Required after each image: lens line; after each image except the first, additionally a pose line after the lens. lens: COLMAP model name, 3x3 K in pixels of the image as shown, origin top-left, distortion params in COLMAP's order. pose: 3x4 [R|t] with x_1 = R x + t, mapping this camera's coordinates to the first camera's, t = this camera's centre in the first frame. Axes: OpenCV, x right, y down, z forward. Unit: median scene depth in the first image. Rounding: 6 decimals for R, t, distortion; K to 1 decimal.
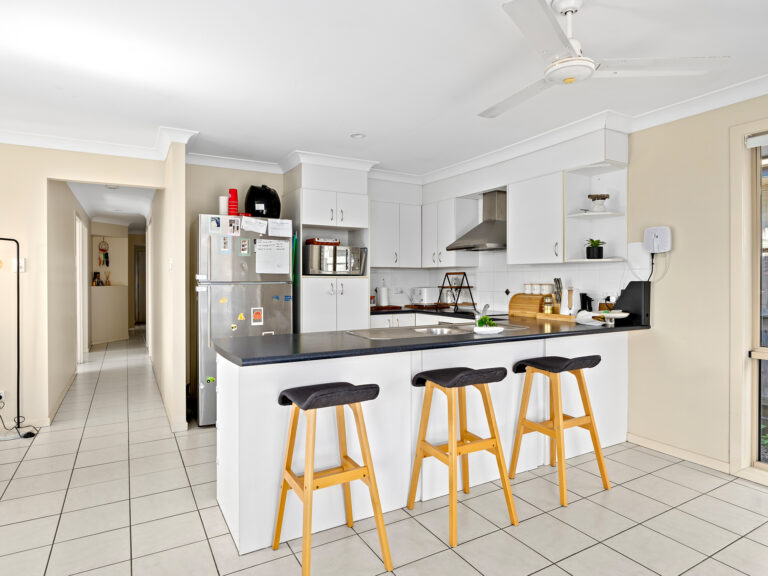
lens RADIAL K [[449.1, 0, 371.1], [0, 449.1, 276.0], [0, 0, 1]] dist [0.003029, -0.000187]
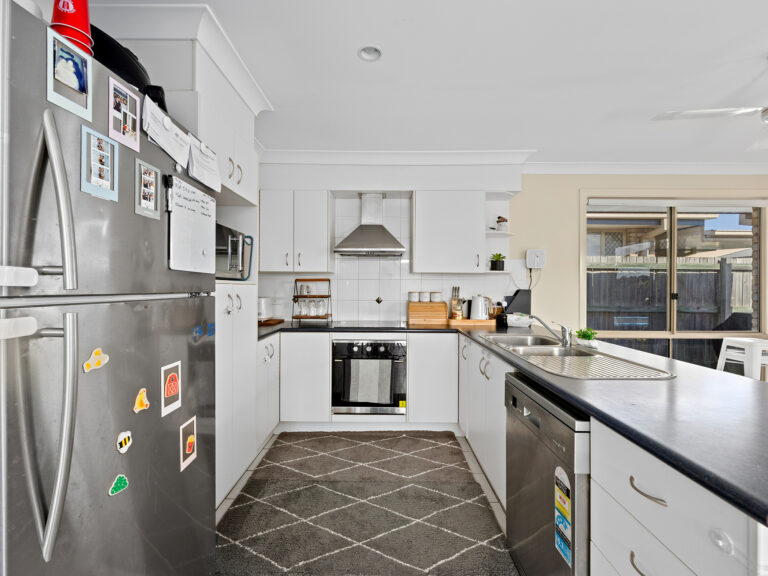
lens RADIAL K [[354.7, 0, 381.9], [0, 354.7, 285.7], [0, 0, 1]] dist [0.001114, -0.000444]
pose [[0.493643, 0.006386, 0.869641, -0.467720], [-0.010280, 0.999946, -0.001508, 0.006174], [-0.869604, -0.008196, 0.493683, 0.790108]]
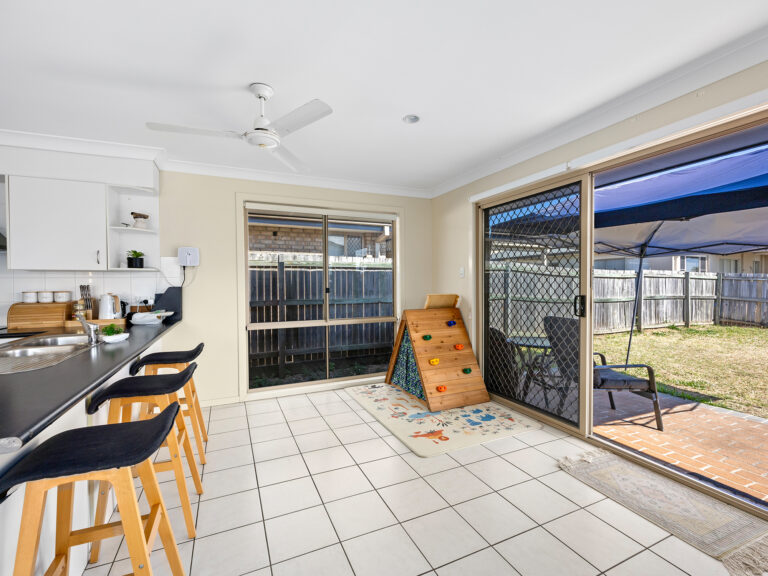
lens RADIAL K [[354.7, 0, 388.3], [0, 354.7, 287.7], [0, 0, 1]] dist [0.001114, -0.000444]
pose [[0.074162, -0.008562, 0.997209, -0.362968], [0.002243, 0.999962, 0.008419, 0.006393], [-0.997244, 0.001612, 0.074178, 0.278022]]
